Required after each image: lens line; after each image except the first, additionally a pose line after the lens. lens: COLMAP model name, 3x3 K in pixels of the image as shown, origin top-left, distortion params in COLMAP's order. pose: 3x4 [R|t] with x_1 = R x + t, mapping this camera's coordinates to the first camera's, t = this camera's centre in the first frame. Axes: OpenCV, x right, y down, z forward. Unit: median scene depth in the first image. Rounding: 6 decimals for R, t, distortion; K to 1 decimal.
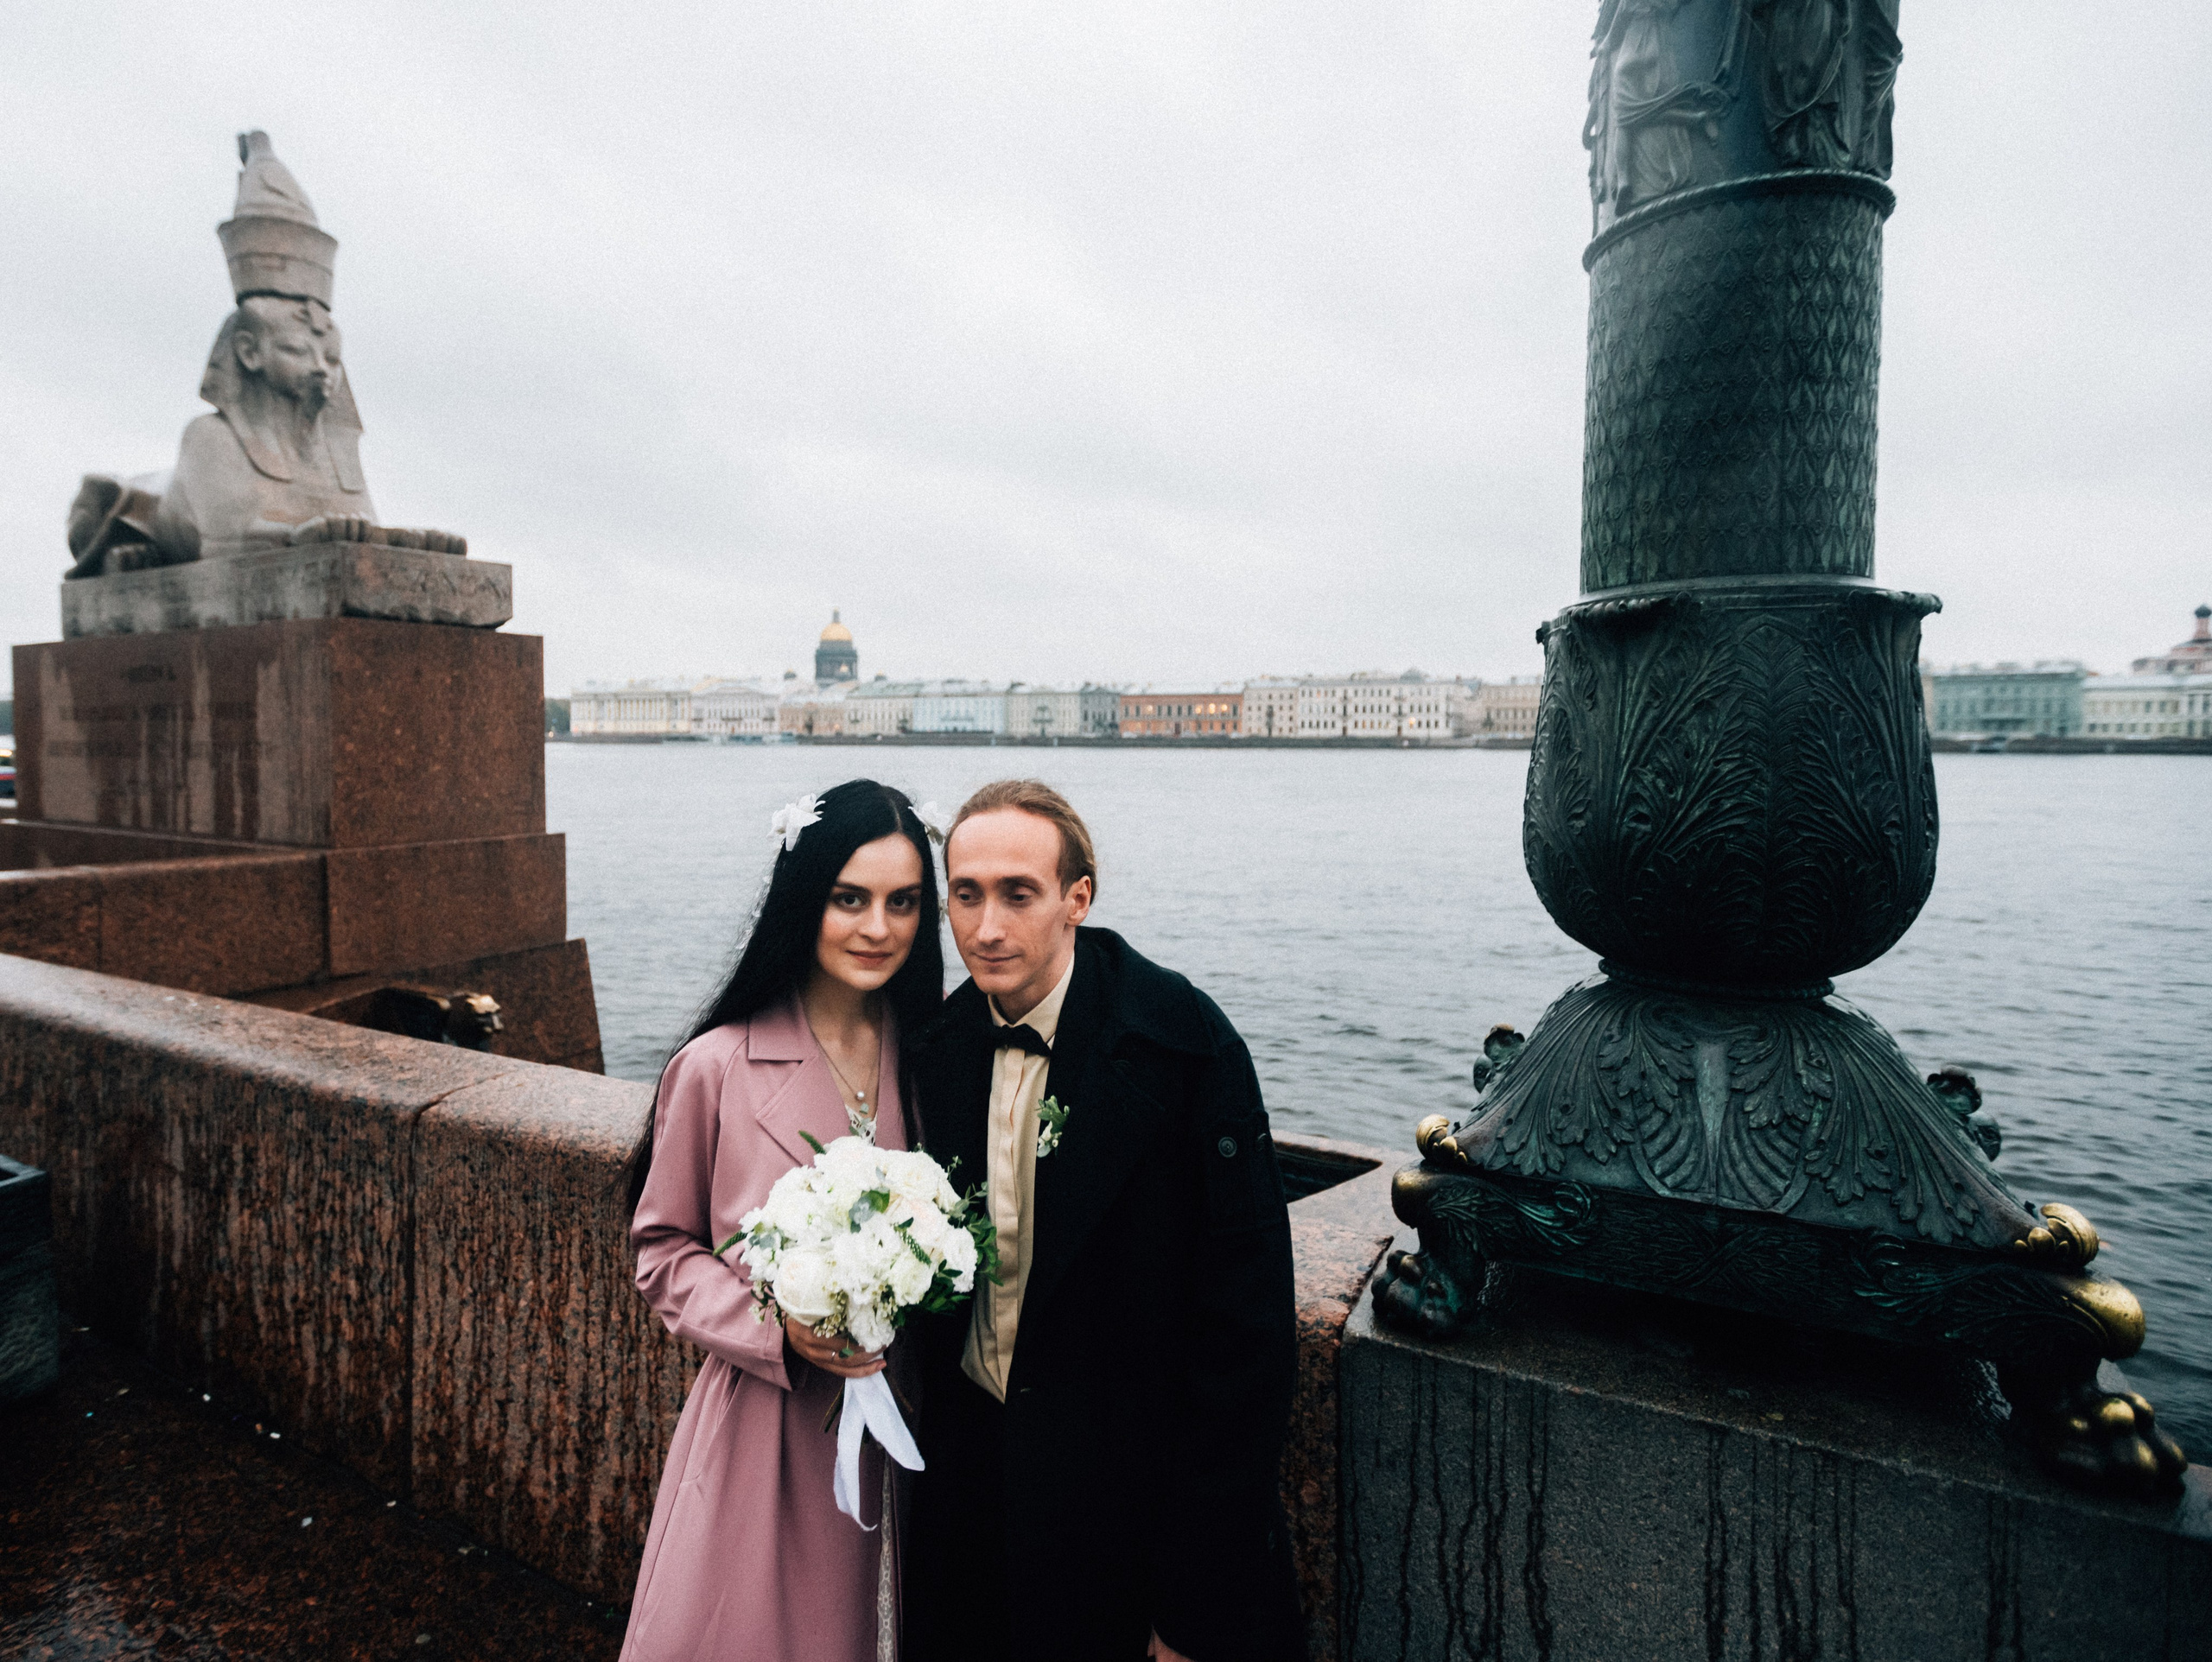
lens RADIAL K [[1195.4, 0, 1031.6], [0, 1195.4, 790.8], [0, 0, 1]] dist [0.011918, -0.005361]
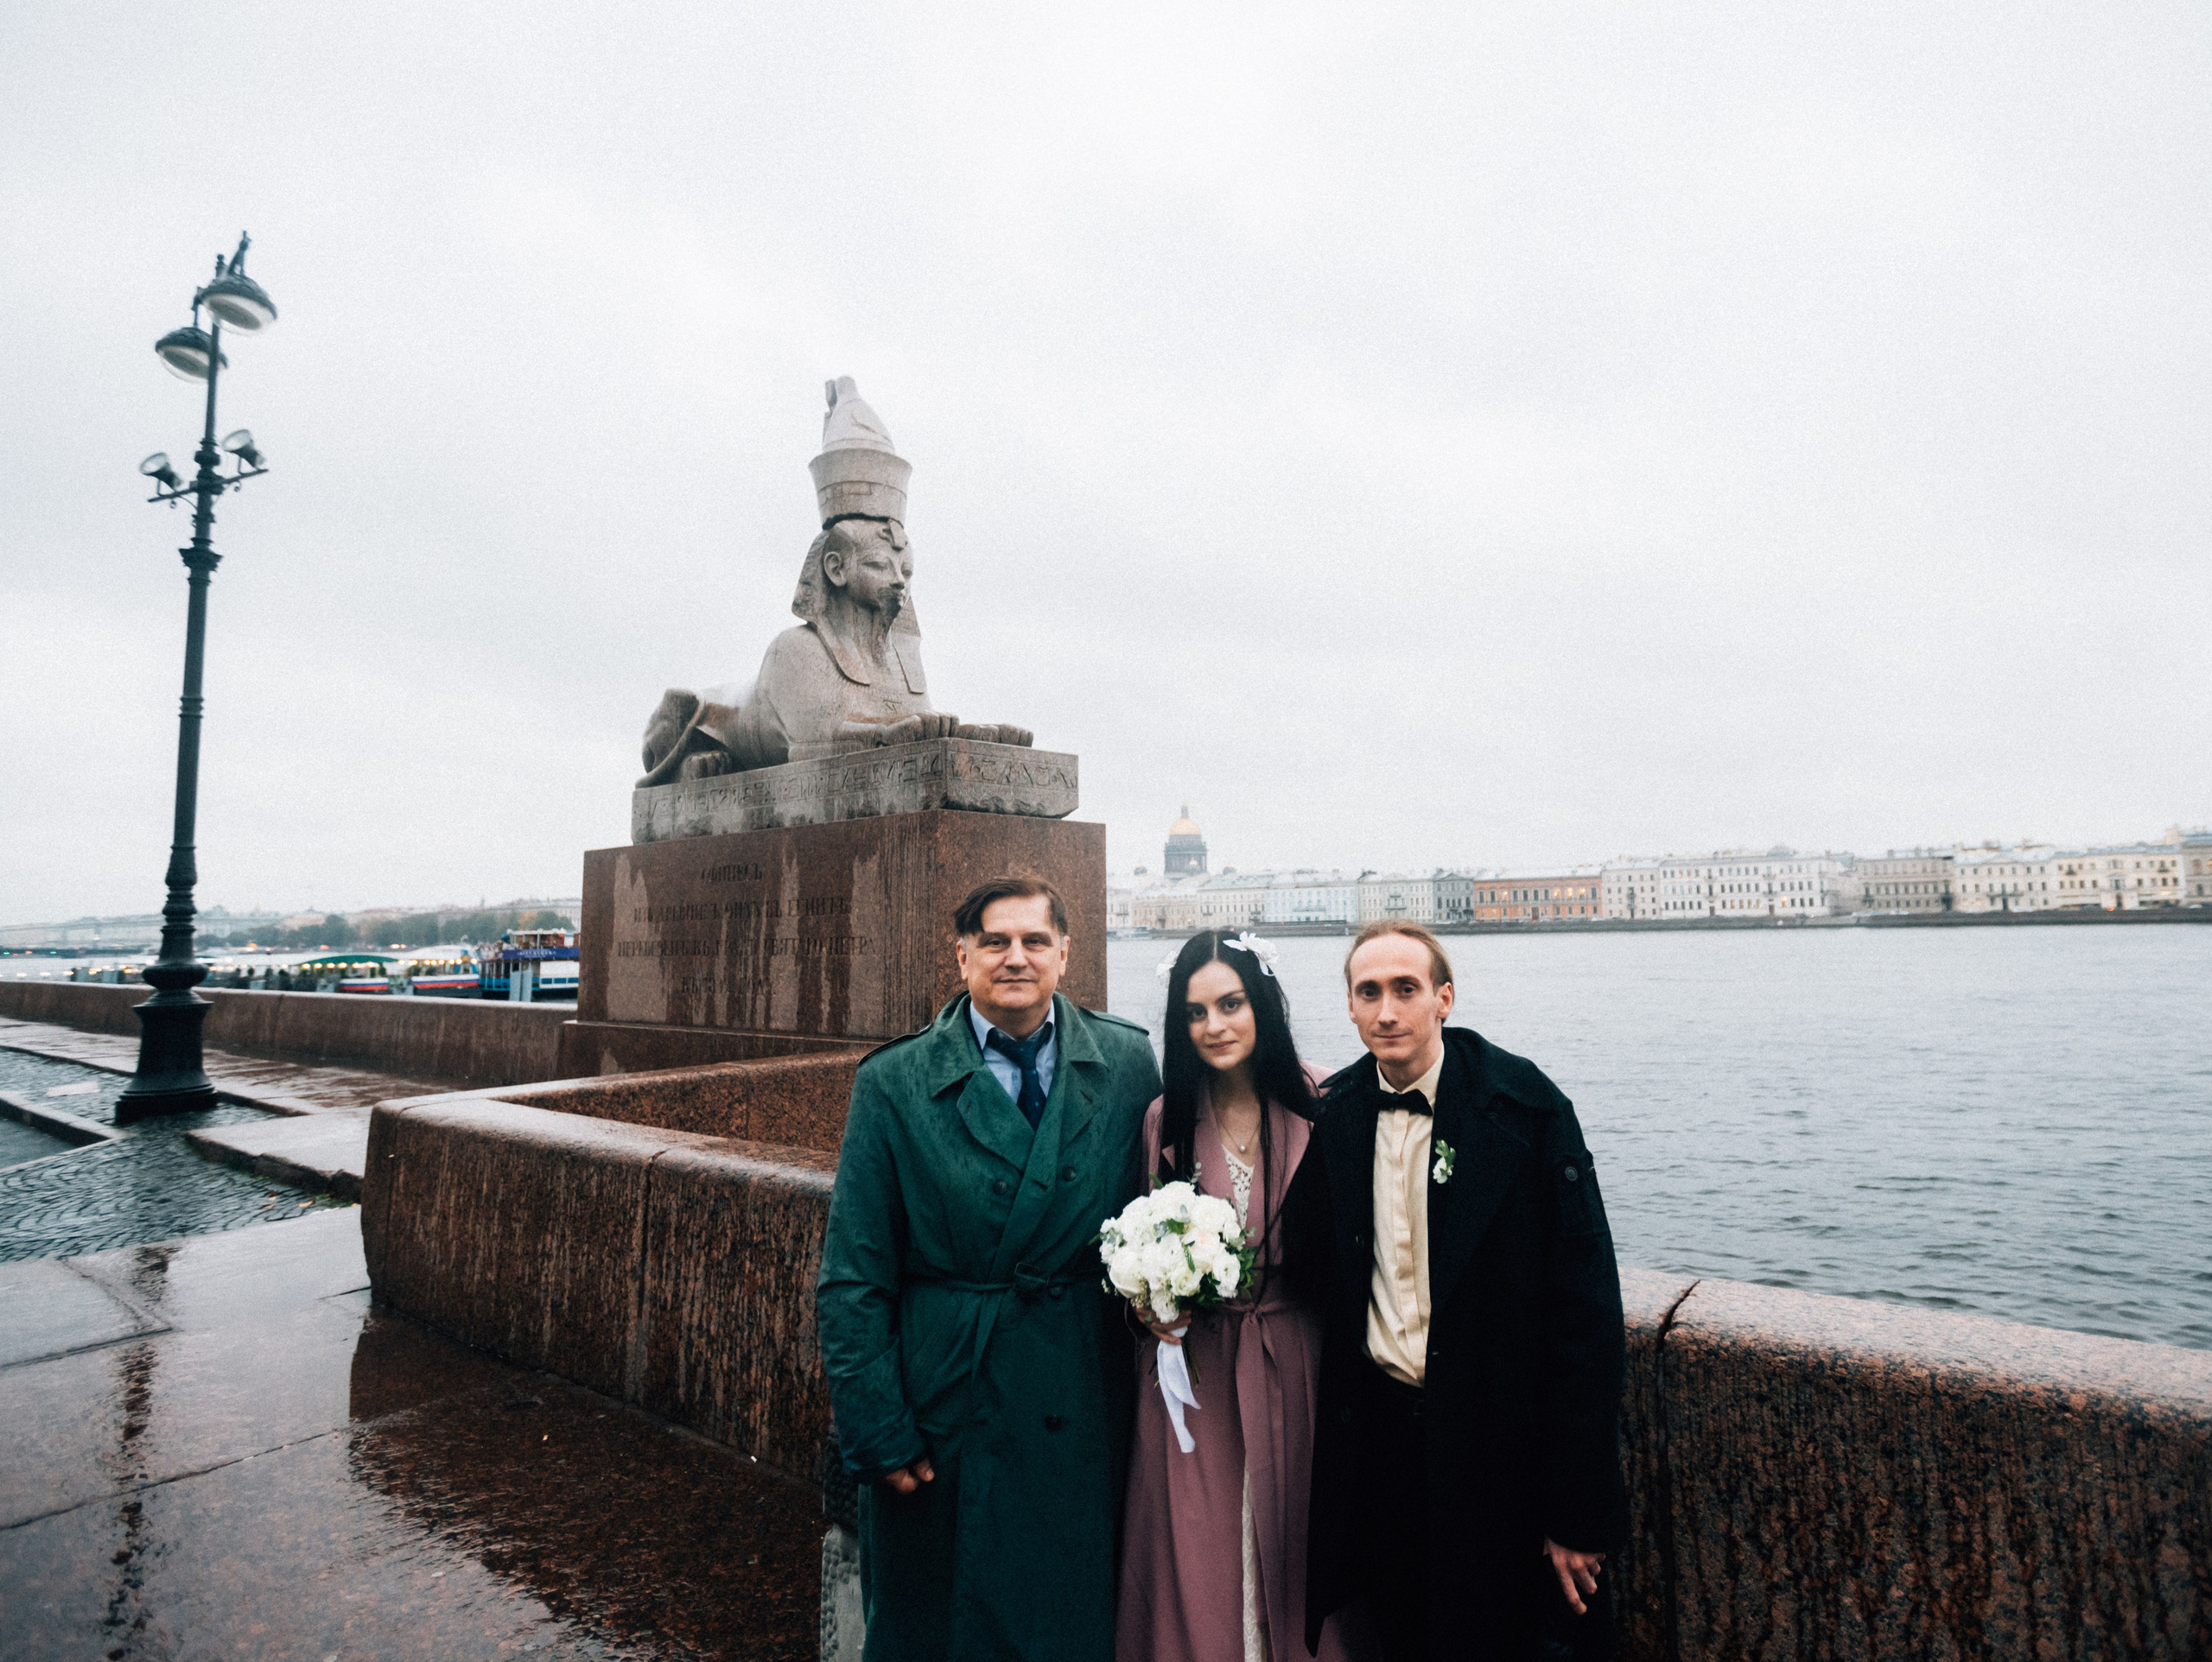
lens RADIAL K [[1195.4, 0, 1255.4], [0, 1195.4, 789.9], [0, 0, 1]] dist [0.011918, -0.005361]
pose [[0.995054, -0.034378, -0.093200, -0.188636], [0.019134, 0.986968, -0.159775, 0.004800], [0.097478, 0.157202, 0.982744, 0.022081]]
